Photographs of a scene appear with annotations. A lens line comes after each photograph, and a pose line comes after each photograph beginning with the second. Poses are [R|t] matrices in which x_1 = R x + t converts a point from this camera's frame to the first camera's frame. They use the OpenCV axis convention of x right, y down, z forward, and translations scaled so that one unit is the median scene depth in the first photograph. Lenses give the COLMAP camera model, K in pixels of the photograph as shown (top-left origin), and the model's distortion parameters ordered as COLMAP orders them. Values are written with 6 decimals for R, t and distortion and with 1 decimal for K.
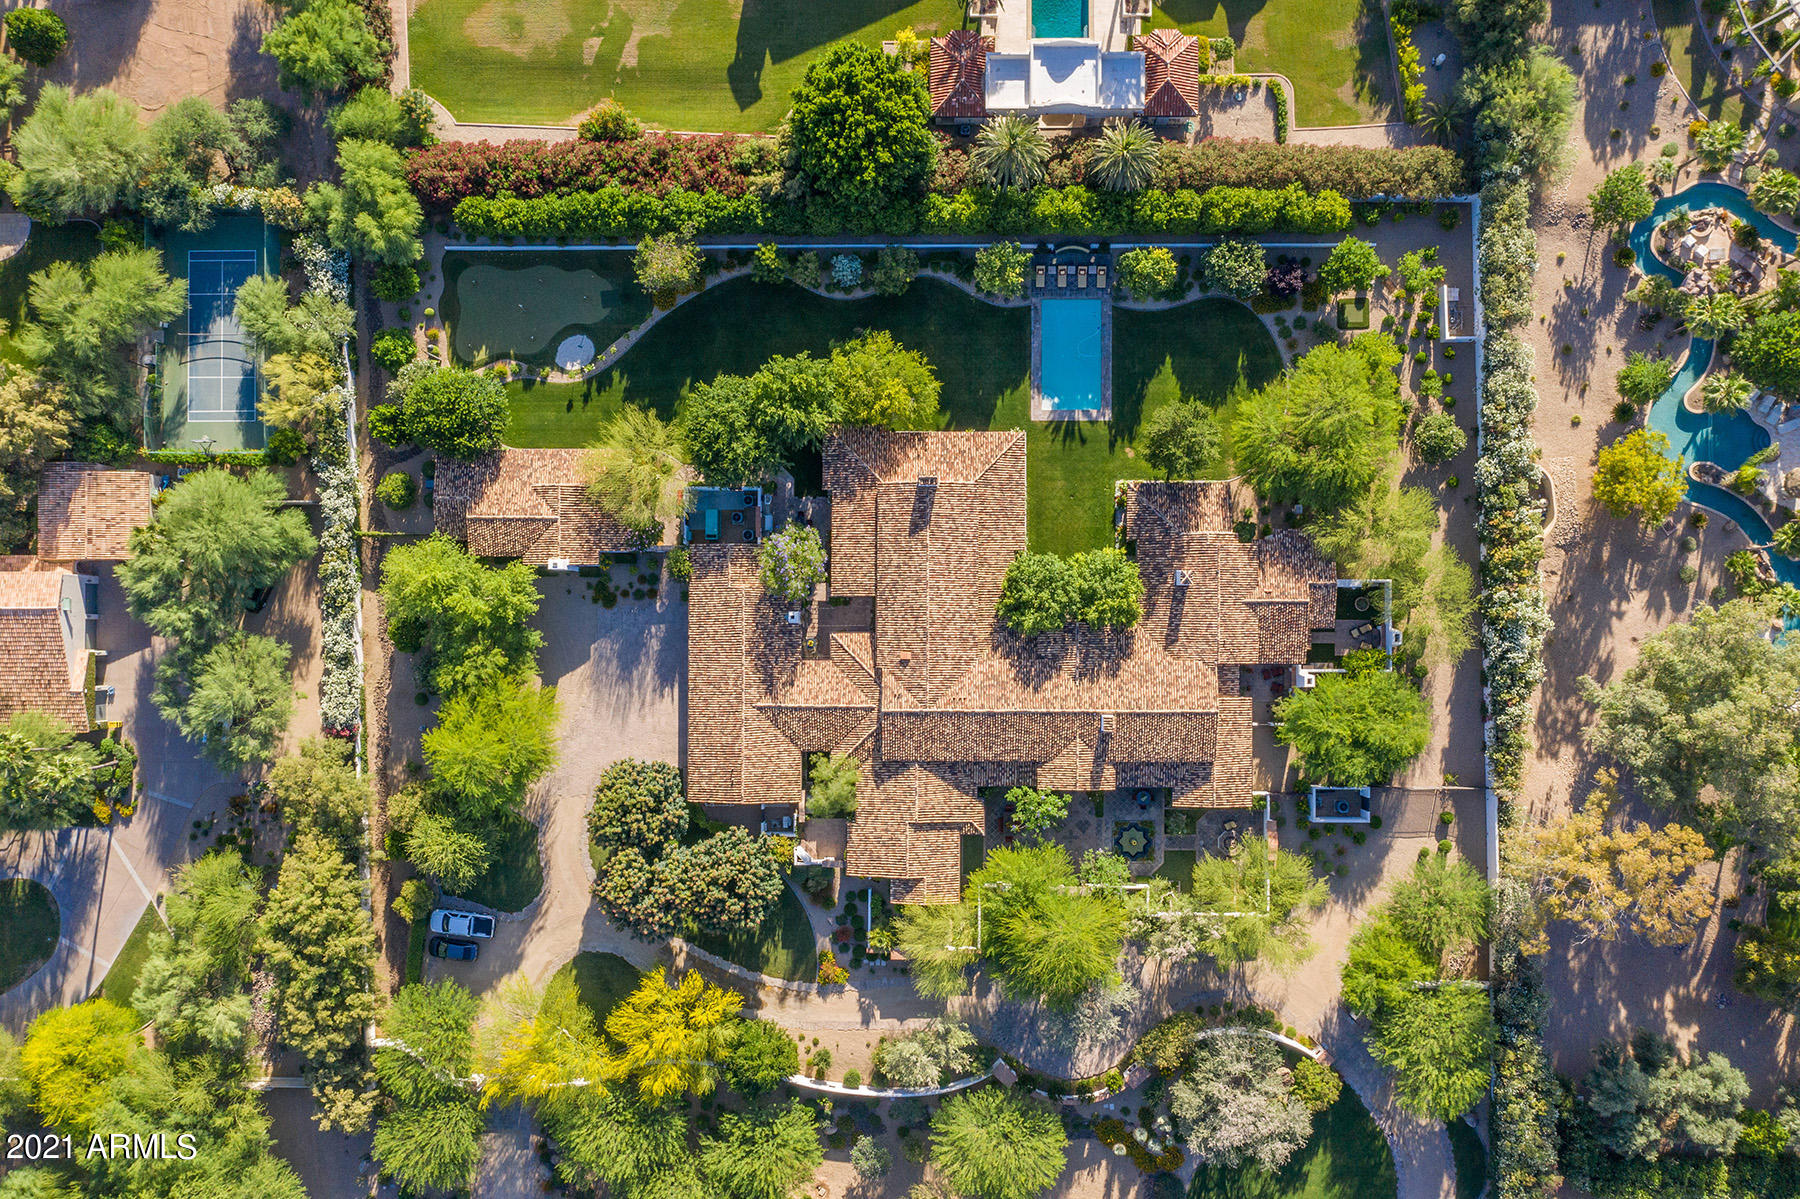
lens RADIAL K [[1474.7, 0, 899.7], [0, 1474.7, 597.2], [0, 0, 1]] dist [-0.013428, 0.016175]
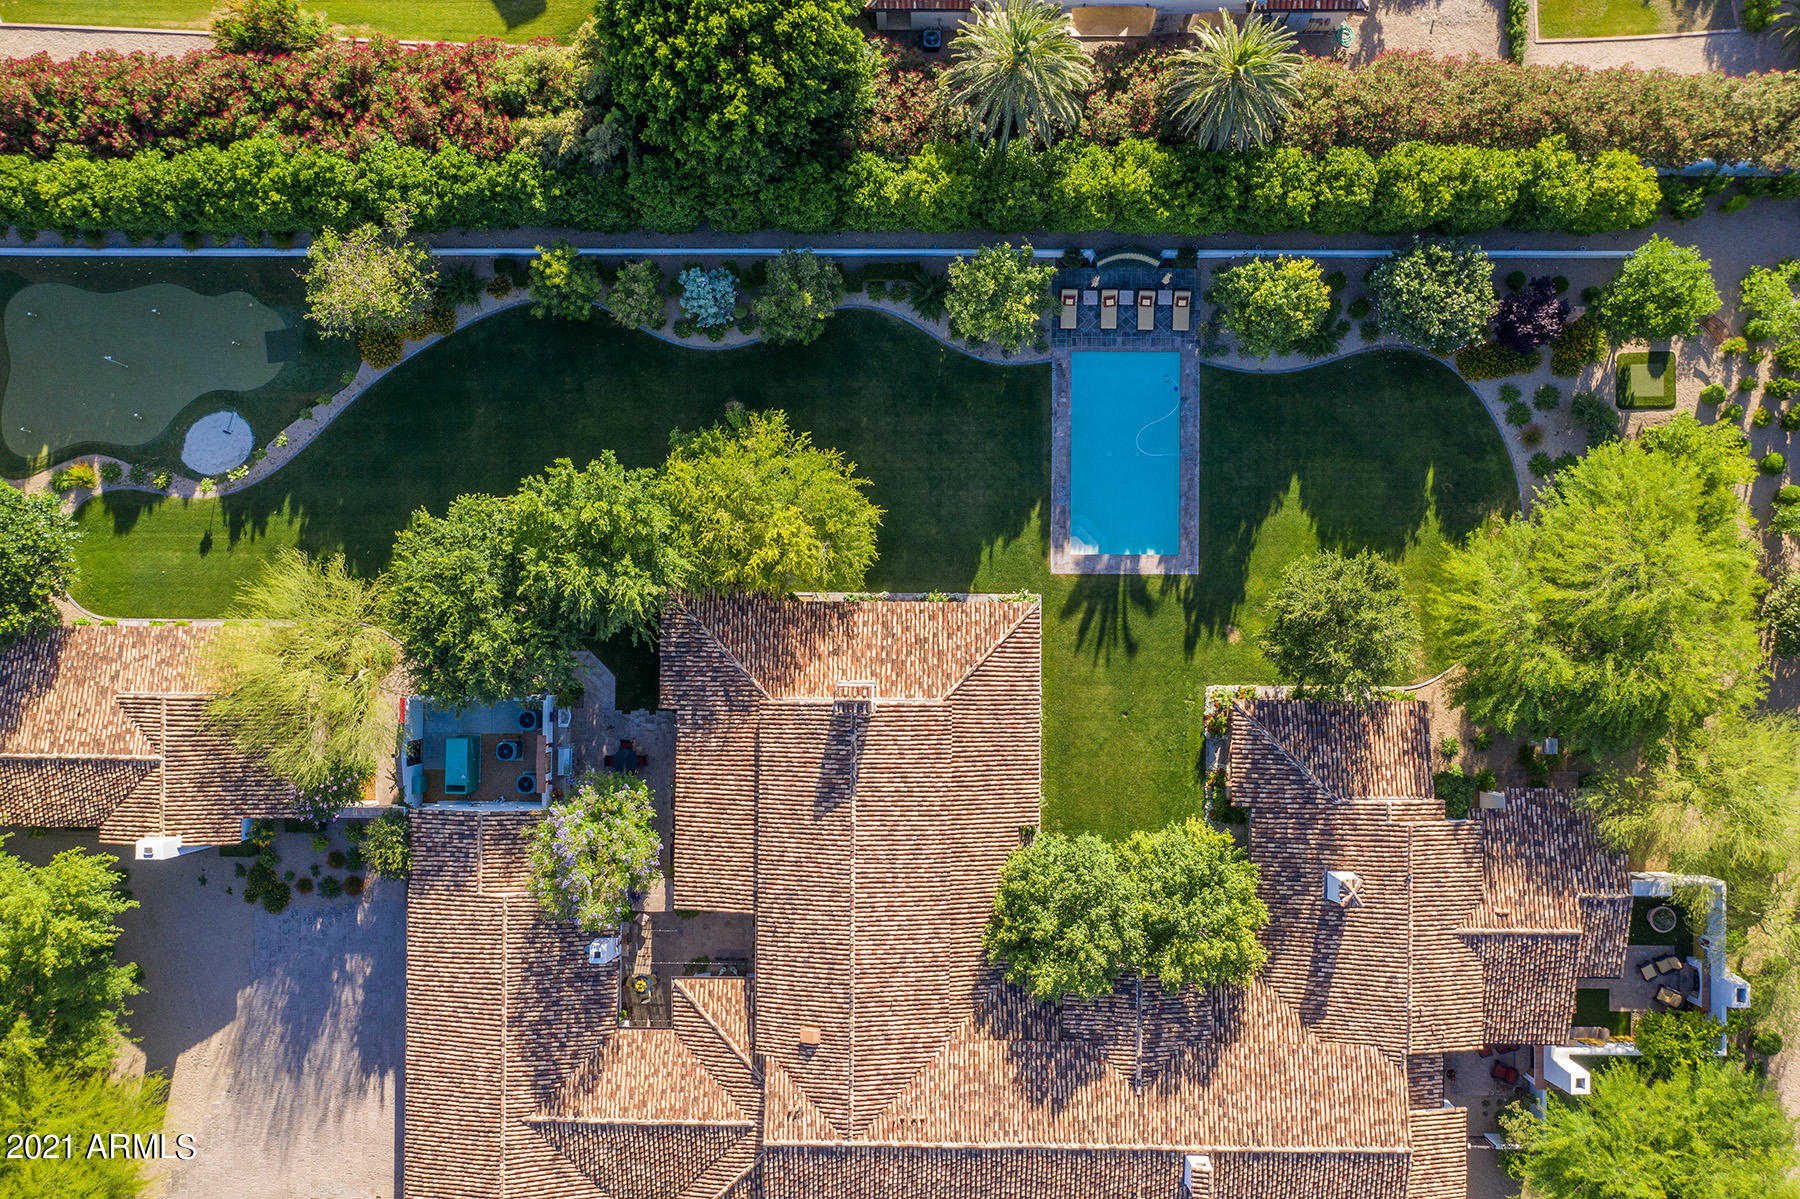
lens RADIAL K [[1474.7, 0, 900.9], [0, 1474.7, 601.4], [0, 0, 1]] dist [-0.013428, 0.016175]
pose [[0.999987, 0.004815, 0.001836, 0.034135], [-0.004804, 0.999970, -0.006030, -0.109739], [-0.001865, 0.006021, 0.999980, 0.471667]]
